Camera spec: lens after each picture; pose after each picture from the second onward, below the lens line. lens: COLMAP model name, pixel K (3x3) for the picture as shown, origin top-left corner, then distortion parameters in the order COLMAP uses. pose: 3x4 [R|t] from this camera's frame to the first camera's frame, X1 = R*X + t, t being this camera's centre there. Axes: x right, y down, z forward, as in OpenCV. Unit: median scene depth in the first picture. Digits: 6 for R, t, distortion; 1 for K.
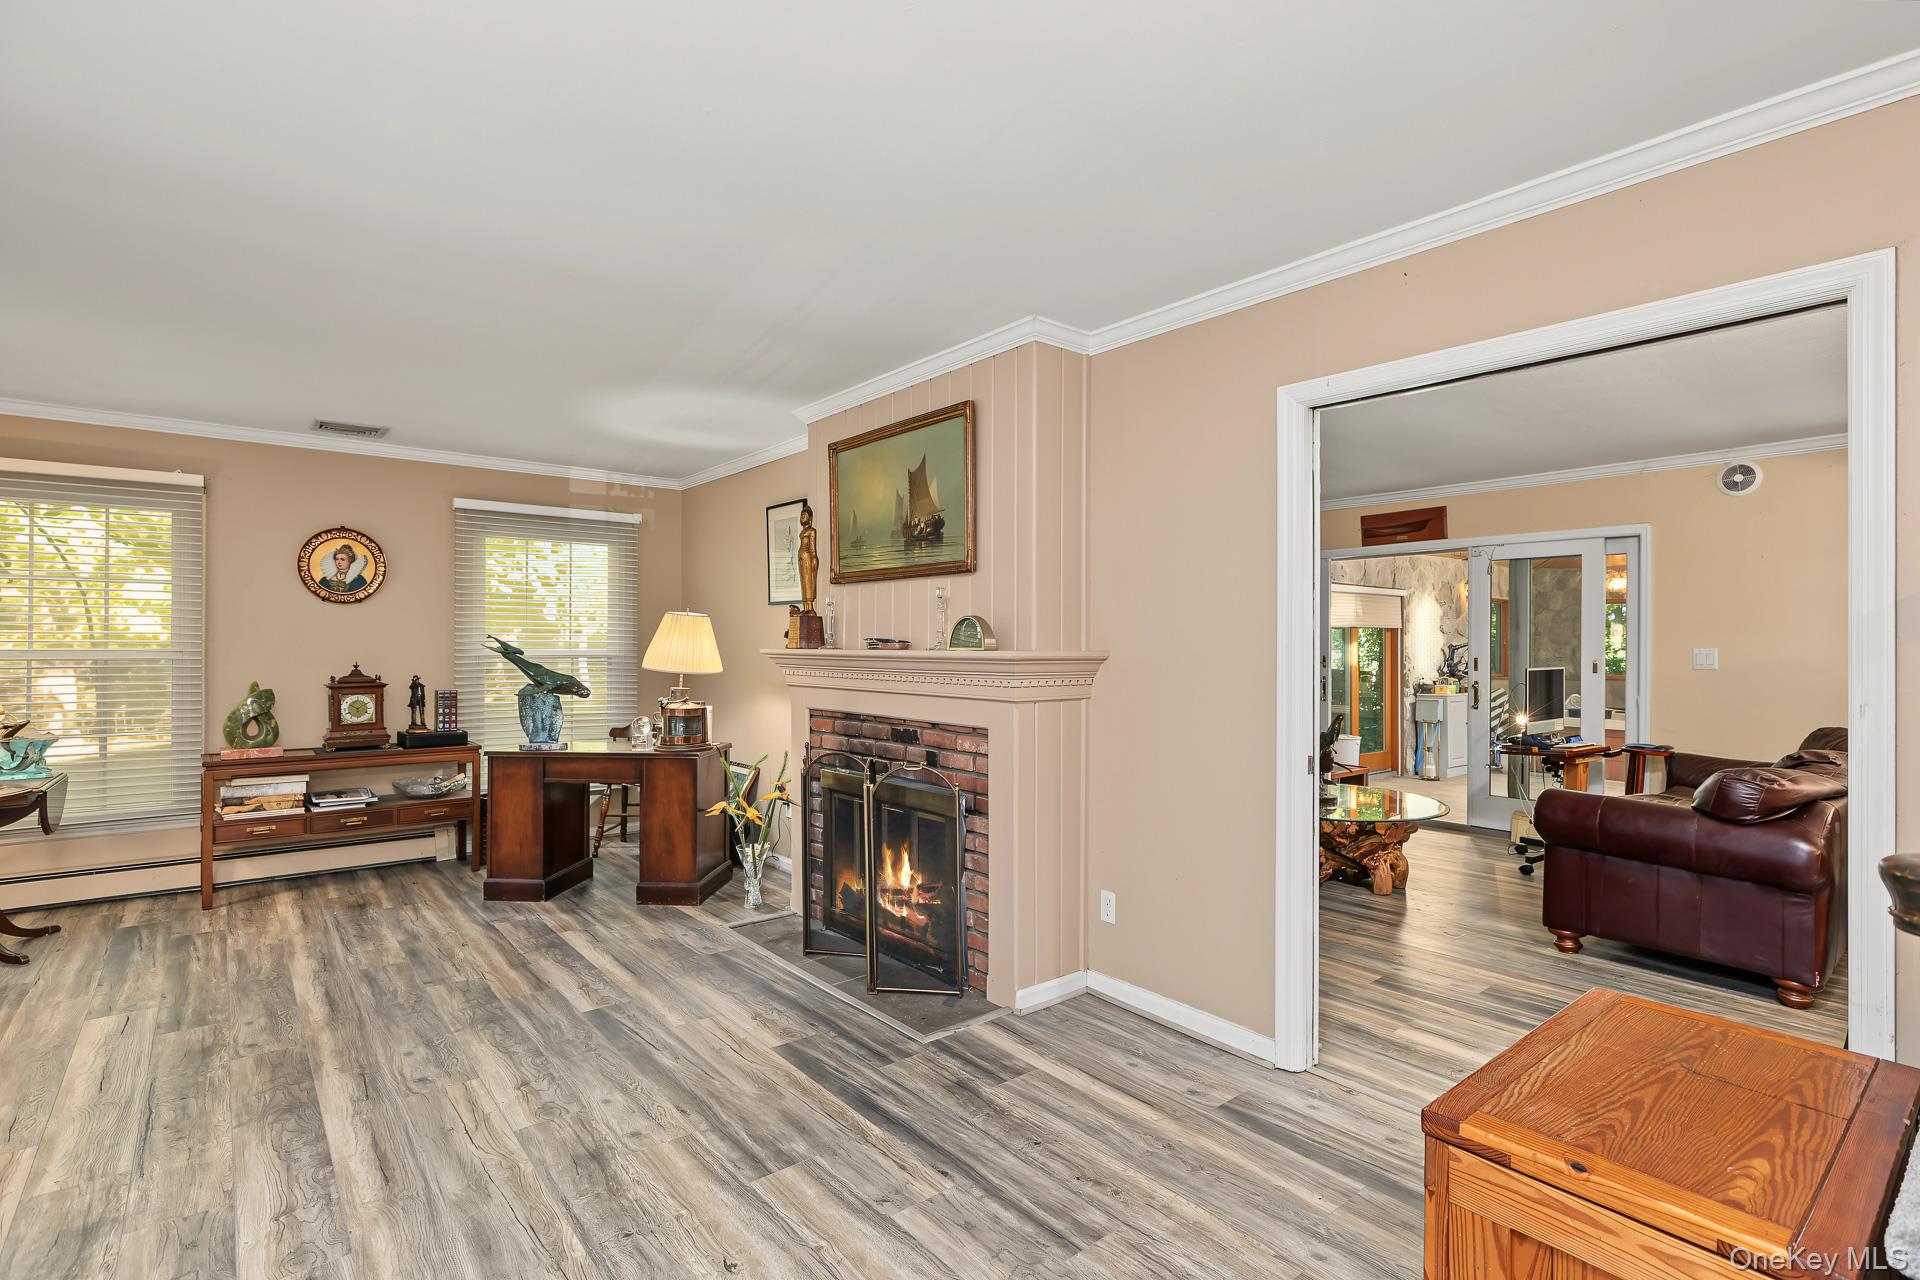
lens RADIAL K [[906.2, 0, 963.5], [0, 906.2, 637.4], [0, 0, 1]] dist [0.001401, 0.000374]
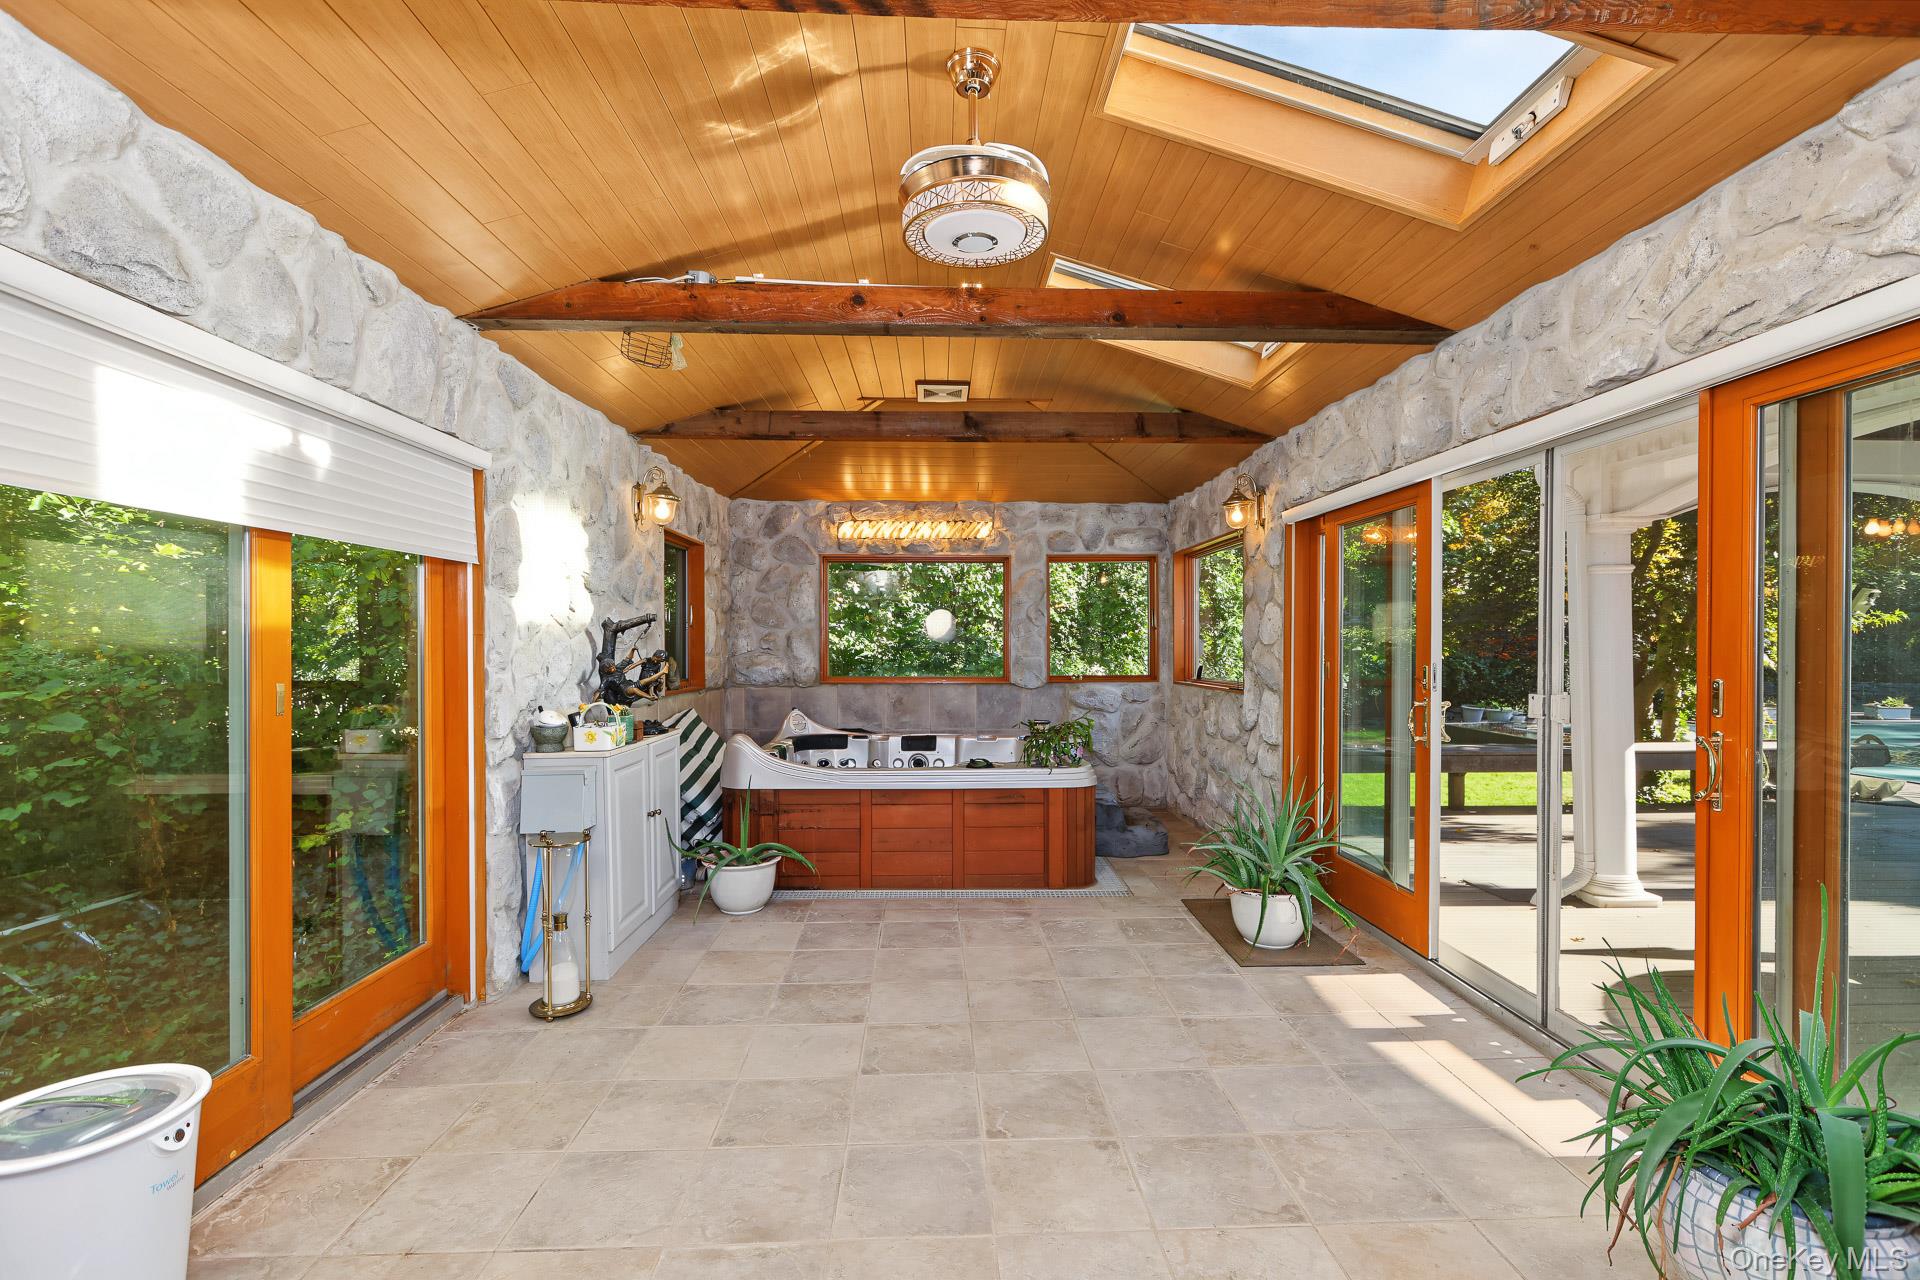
lens RADIAL K [[874.2, 0, 964.1], [0, 874.2, 644.3], [0, 0, 1]] dist [-0.004477, 0.004132]
pose [[0.606861, -0.005309, 0.794790, 0.490863], [-0.004038, 0.999944, 0.009763, 0.022193], [-0.794798, -0.009134, 0.606805, 0.966185]]
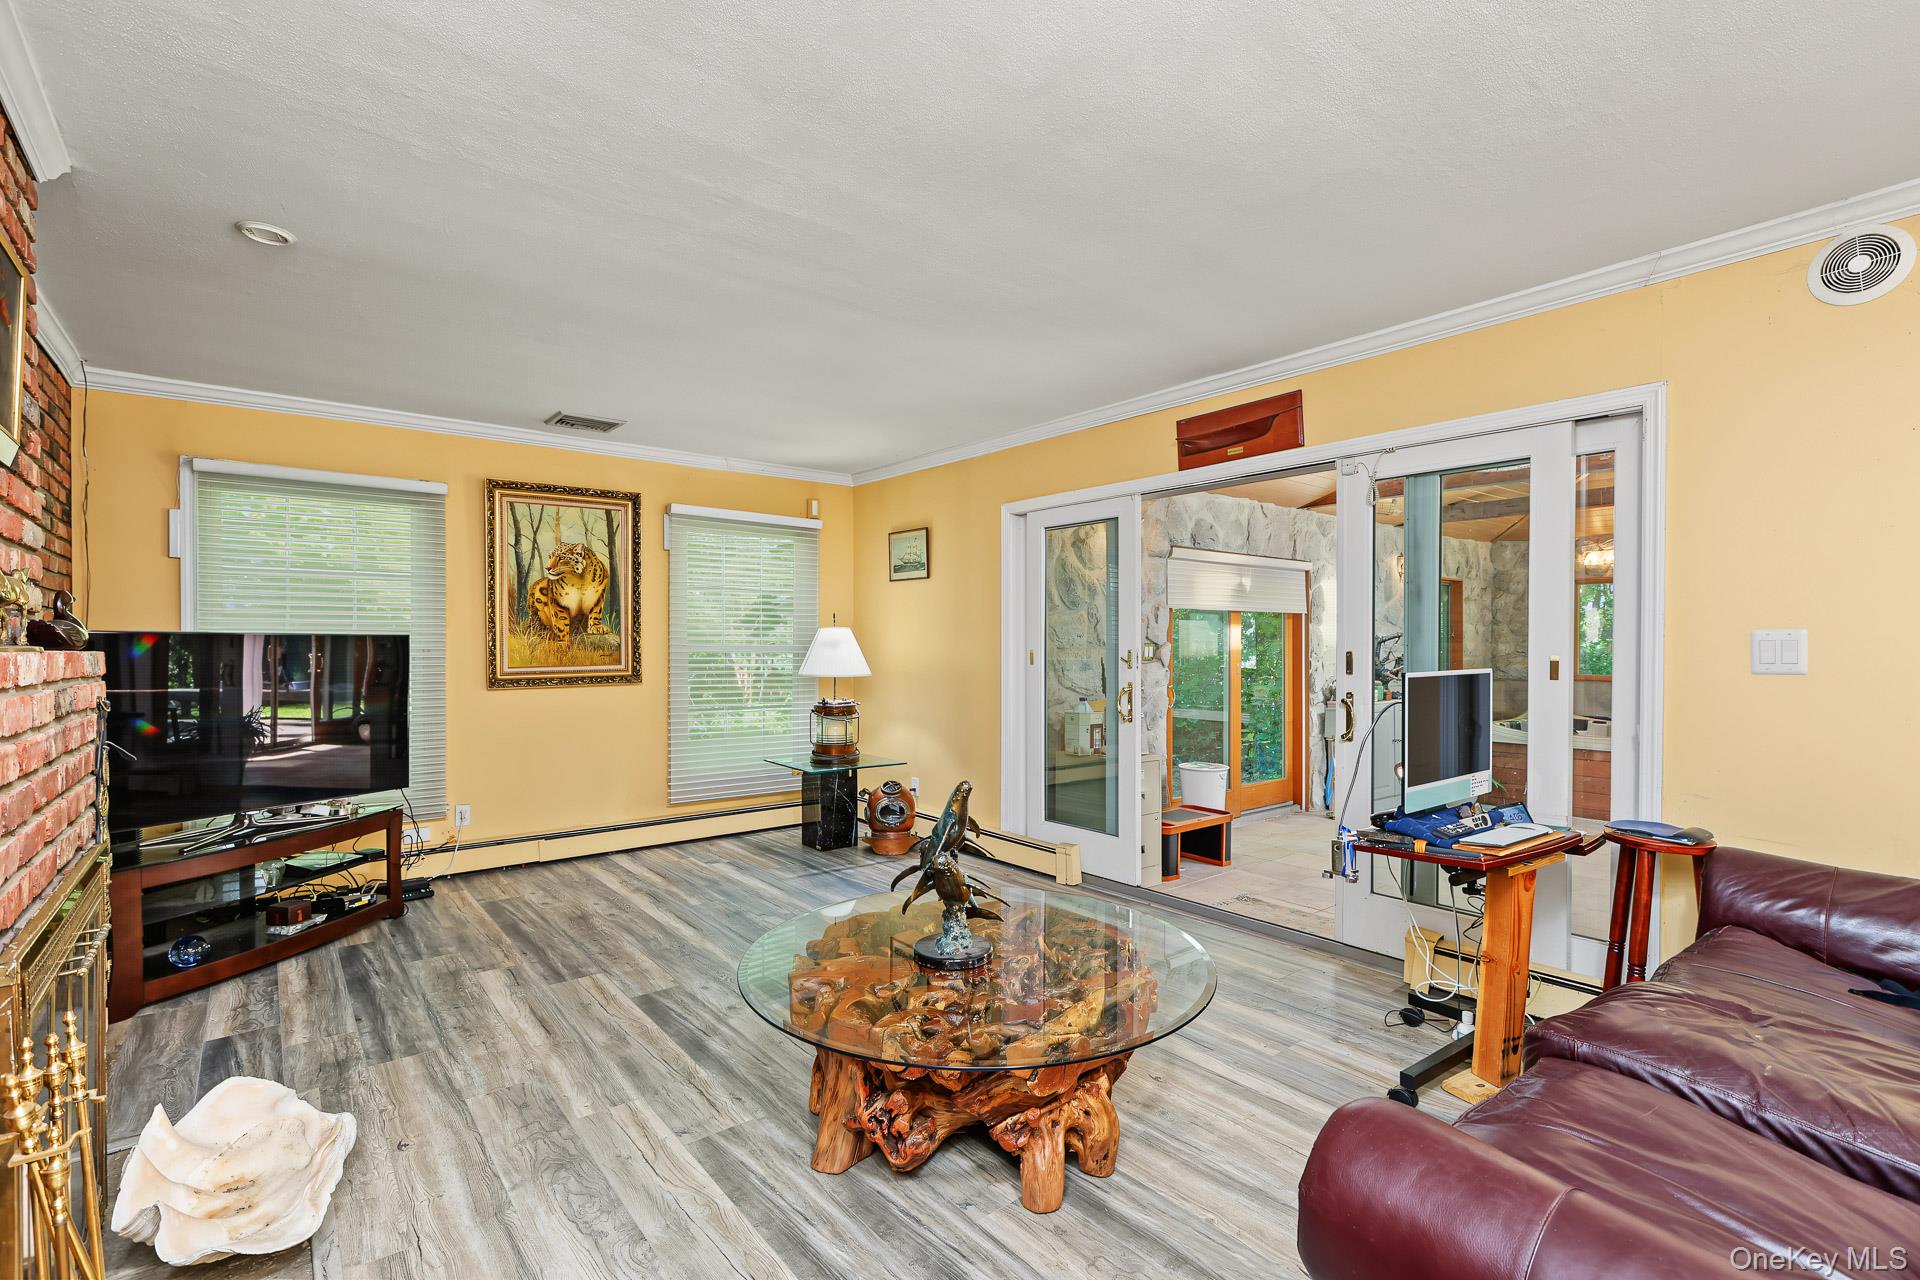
lens RADIAL K [[874.2, 0, 959.8], [0, 874.2, 644.4], [0, 0, 1]] dist [-0.004477, 0.004132]
pose [[0.999983, -0.002670, -0.005168, 0.295764], [0.002723, 0.999943, 0.010324, 0.010338], [0.005140, -0.010338, 0.999933, 0.410457]]
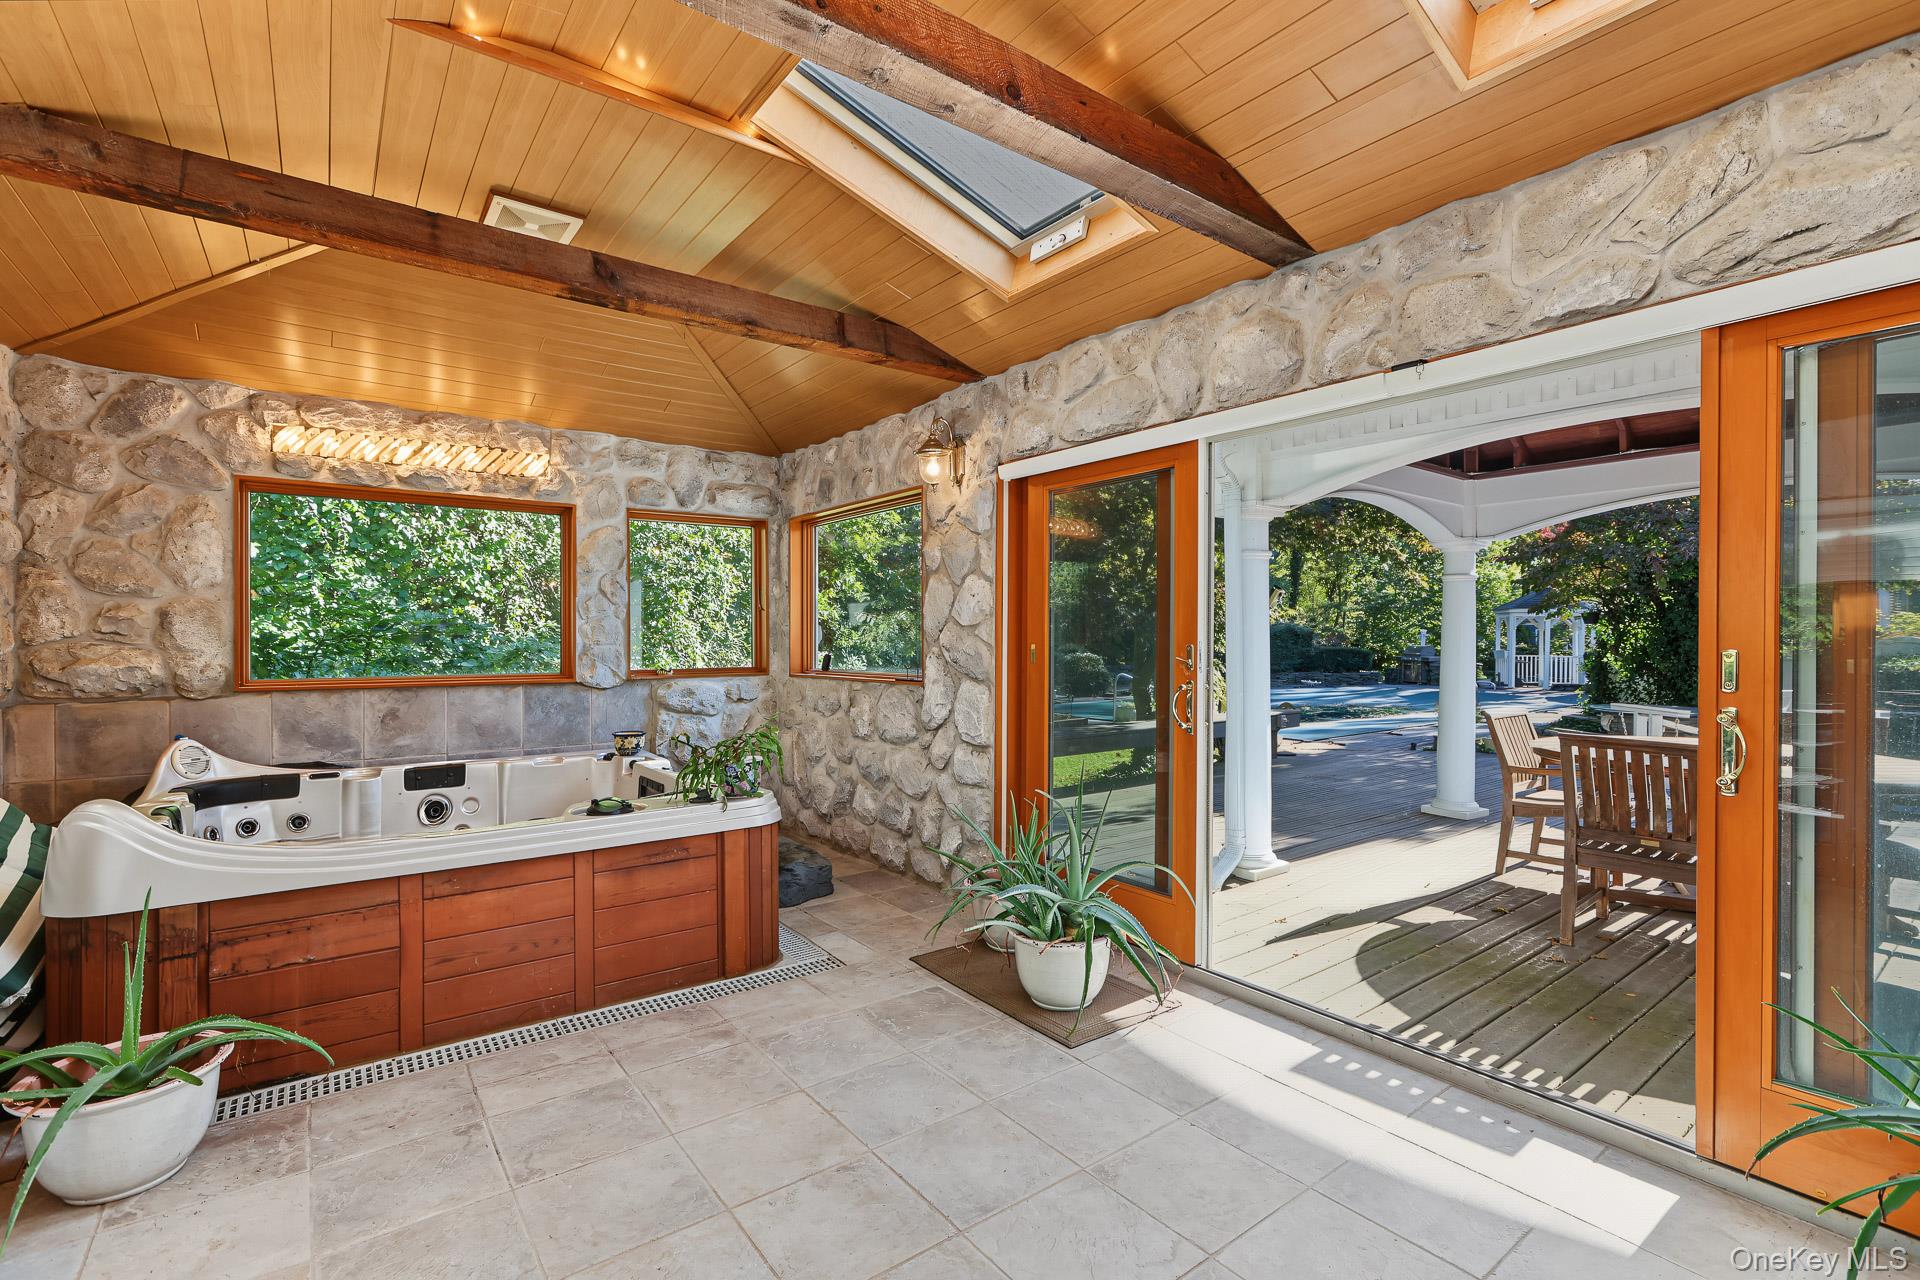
lens RADIAL K [[874.2, 0, 955.6], [0, 874.2, 641.3], [0, 0, 1]] dist [-0.004477, 0.004132]
pose [[0.046181, -0.008315, 0.998898, 0.615395], [-0.008285, 0.999928, 0.008707, 0.033967], [-0.998899, -0.008678, 0.046109, 1.188274]]
